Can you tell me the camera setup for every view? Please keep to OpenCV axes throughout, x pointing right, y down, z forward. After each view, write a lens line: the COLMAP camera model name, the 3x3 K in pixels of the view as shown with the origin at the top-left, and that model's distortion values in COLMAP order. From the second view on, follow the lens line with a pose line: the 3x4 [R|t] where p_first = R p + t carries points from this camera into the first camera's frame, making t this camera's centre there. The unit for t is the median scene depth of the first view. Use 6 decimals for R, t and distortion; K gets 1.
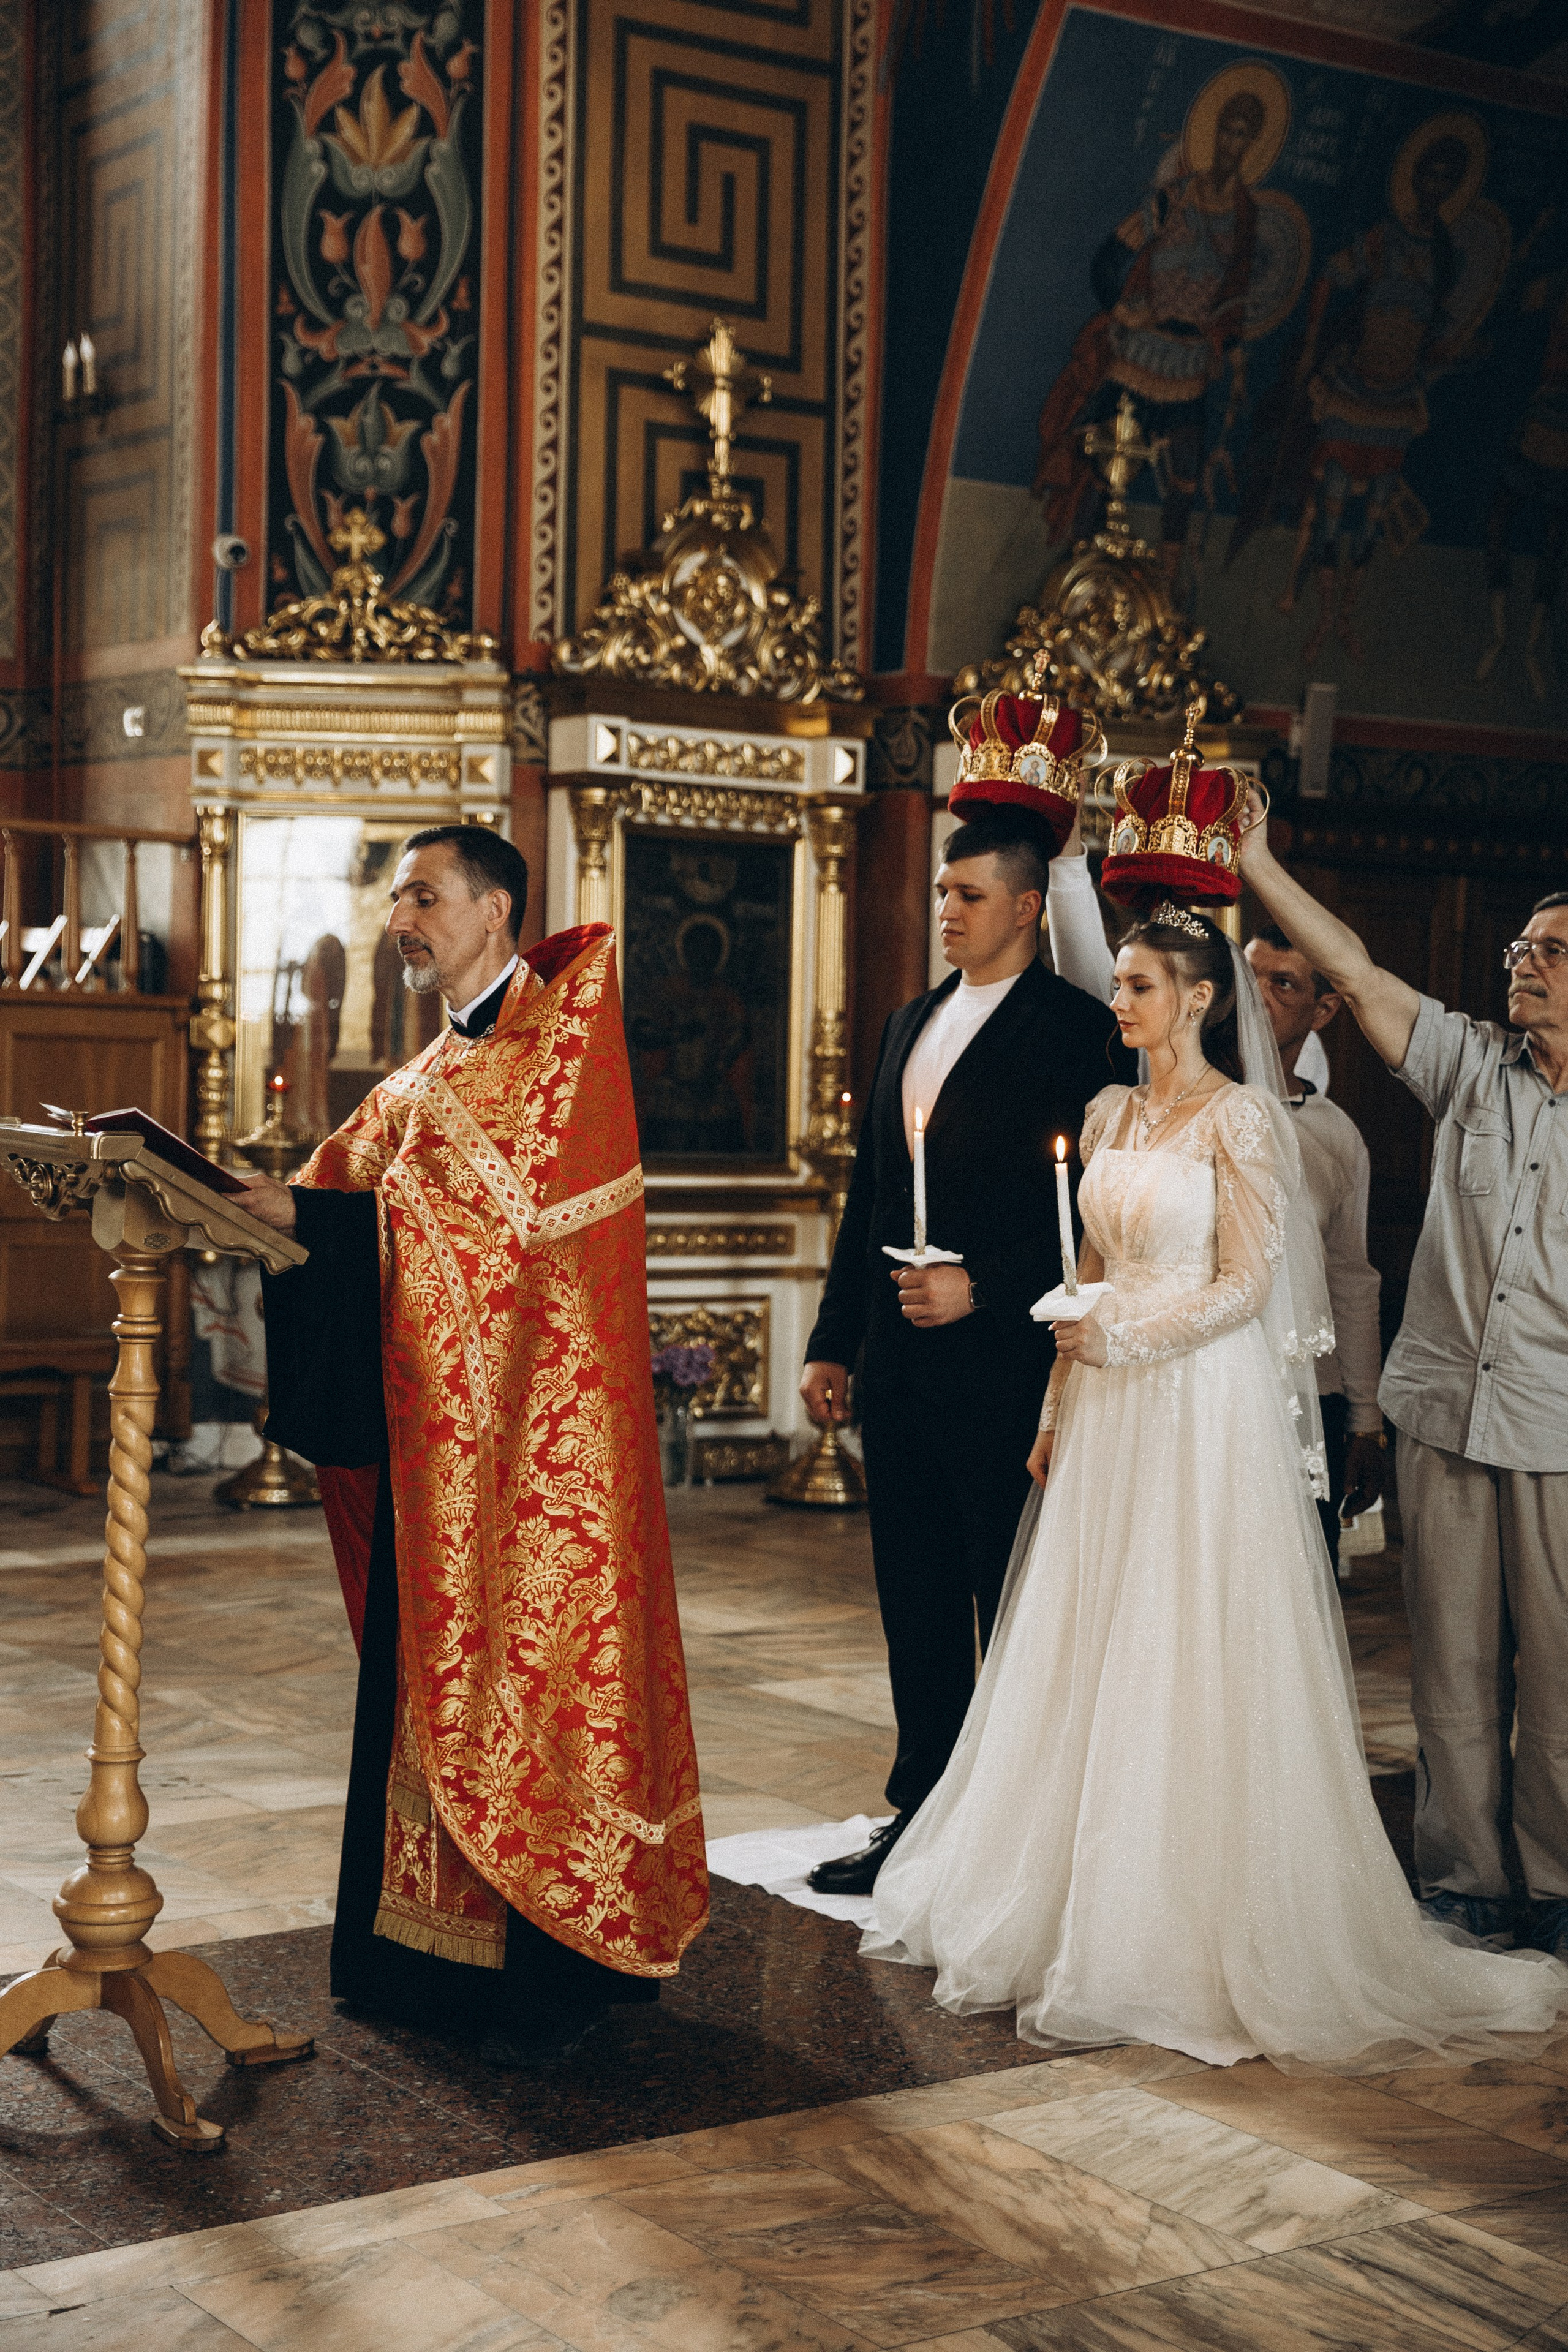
lens RADIAL K [[3462.4, 0, 784.0], [0, 3462.4, 1176.0], [0, 0, 1]] dist [0.492058, -1.528277]
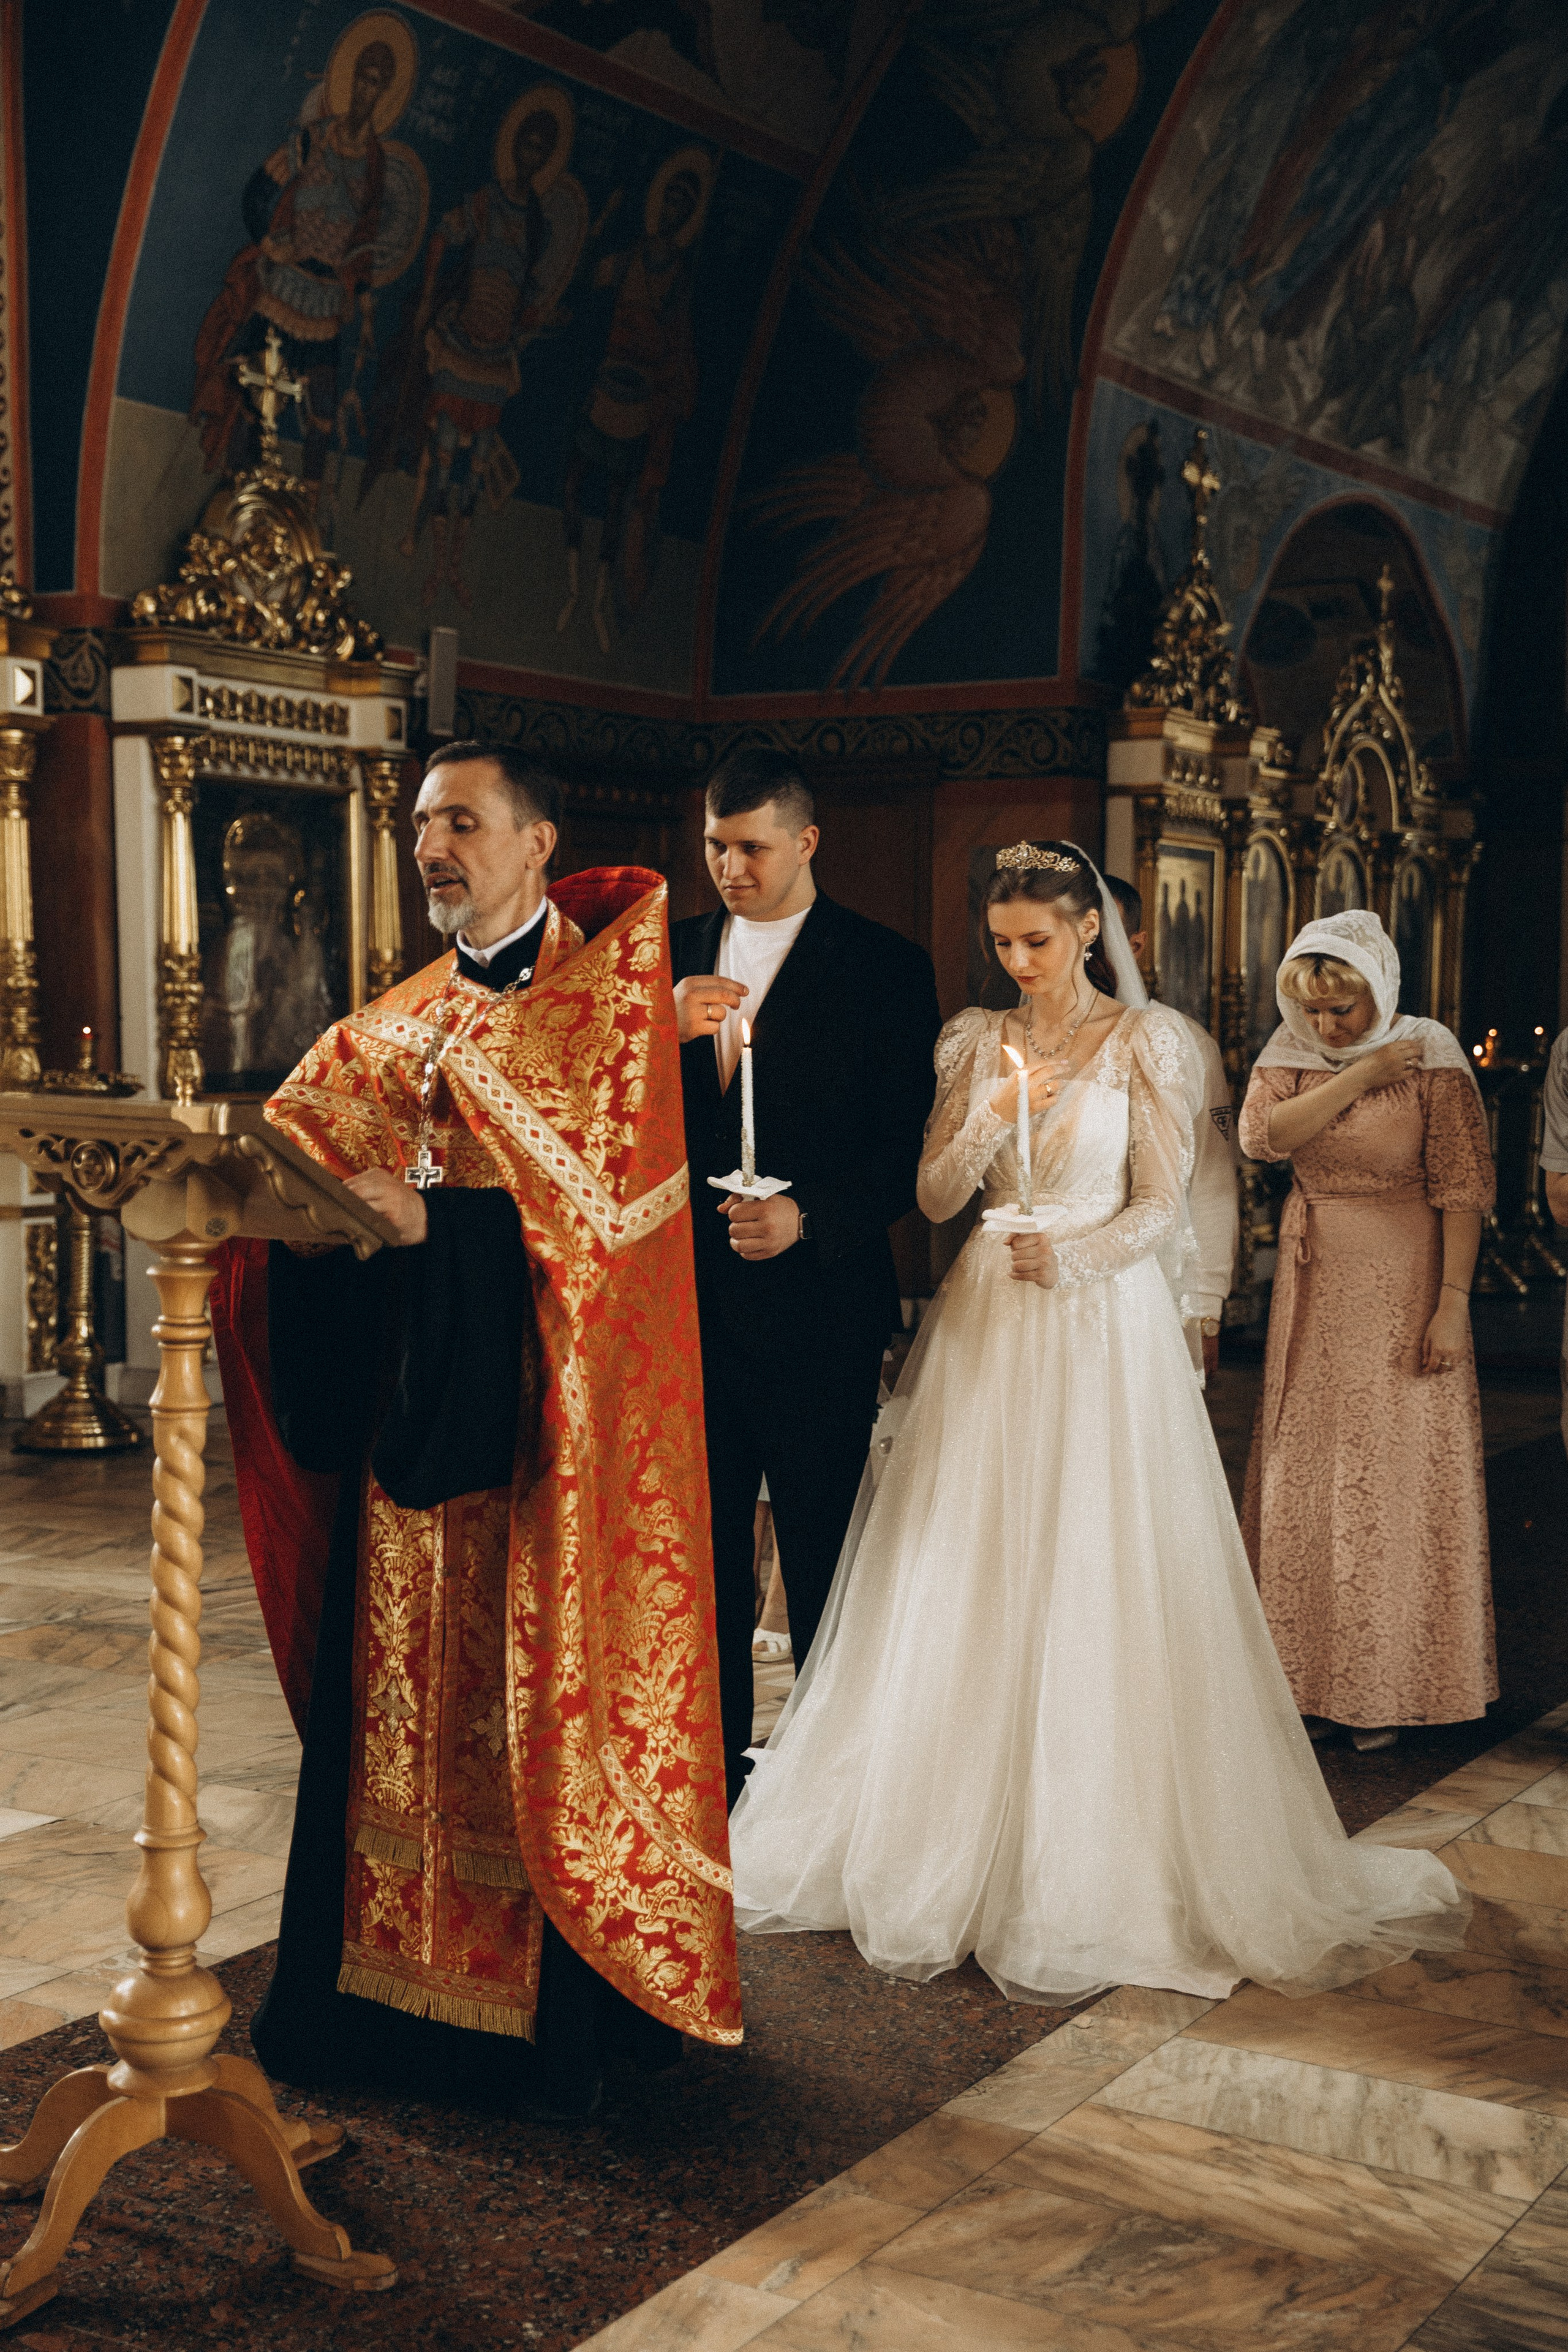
lens RADIAL K [[3095.1, 0, 792.2], [0, 3095.1, 1180.8], [0, 0, 1]] dist [0.358206, -0.830586]
pose [[0.914268, -0.043730, 0.402743, -0.151375], [0.031383, 0.998815, 0.037210, -0.006992], [-0.403893, -0.021380, 0.914557, 0.109816]]
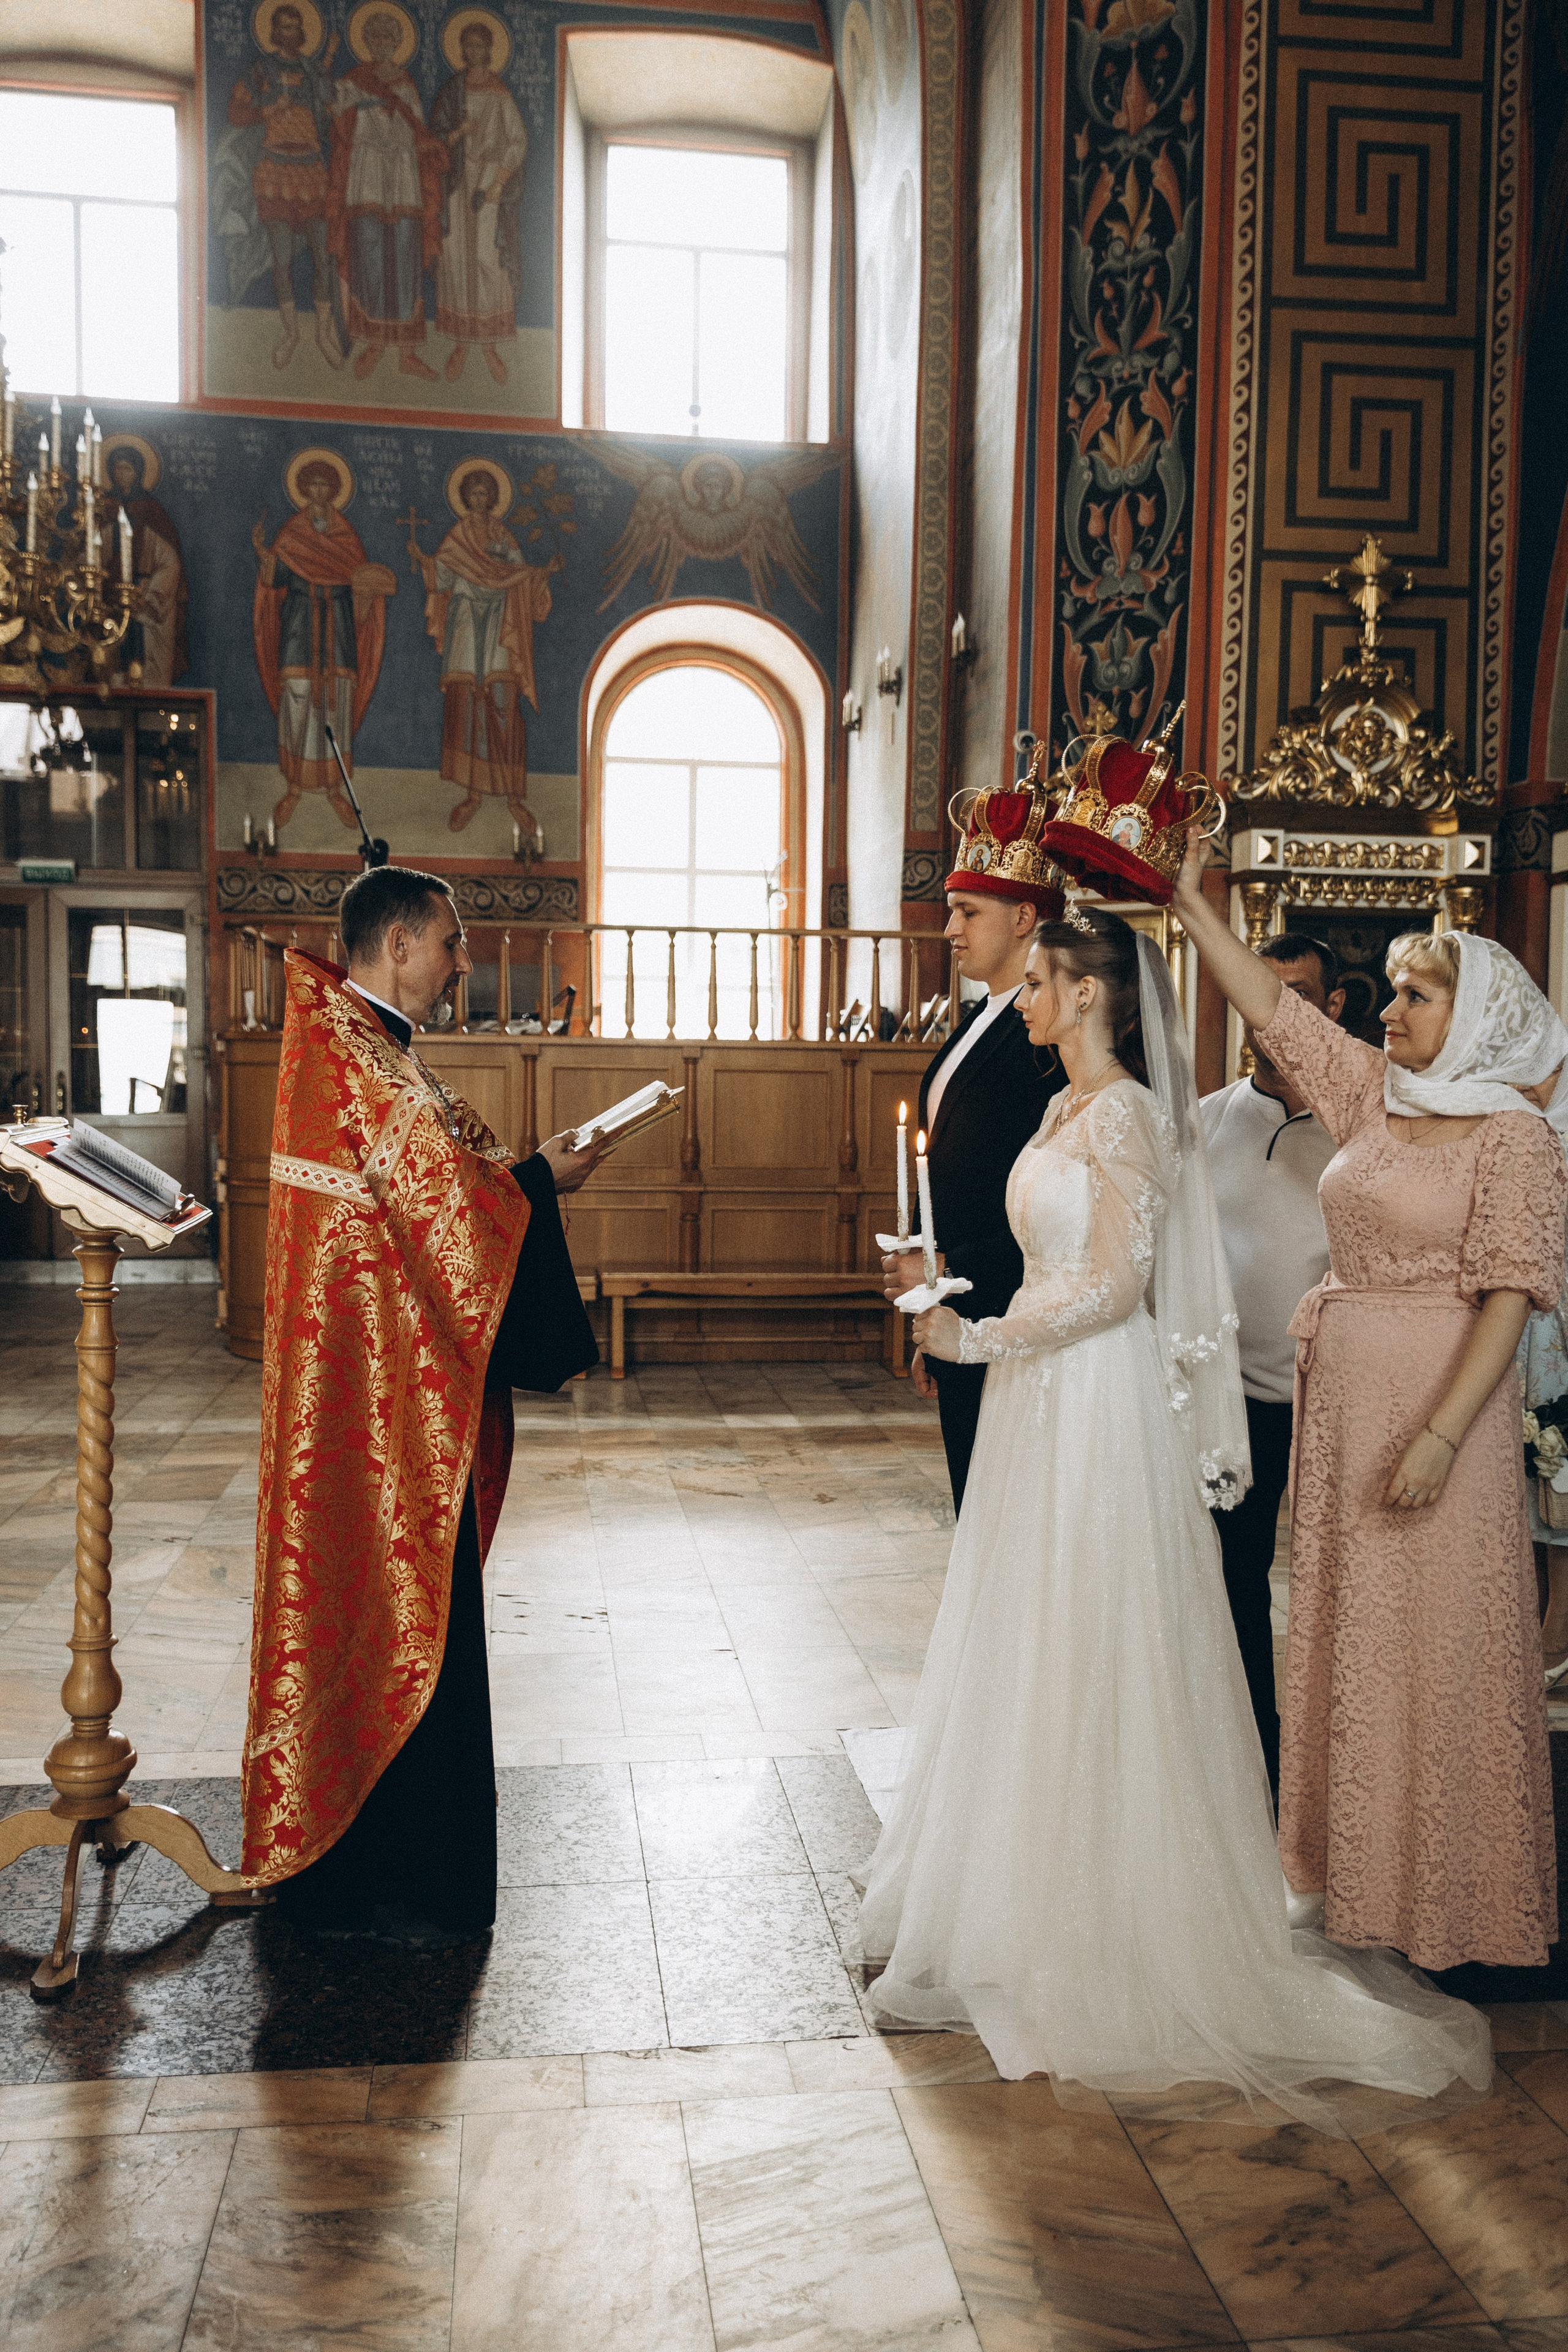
lens RADIAL K [[1988.6, 0, 788.4], [0, 1988.6, 1176.8], [0, 0, 1]] dist [0.054096, -0.048173]
pose [[0.883155, 0.009248, -0.468990, 0.147708], [-0.005936, 0.999946, 0.008540, -0.001502], [0.469044, -0.004758, 0.883162, 0.218888]]
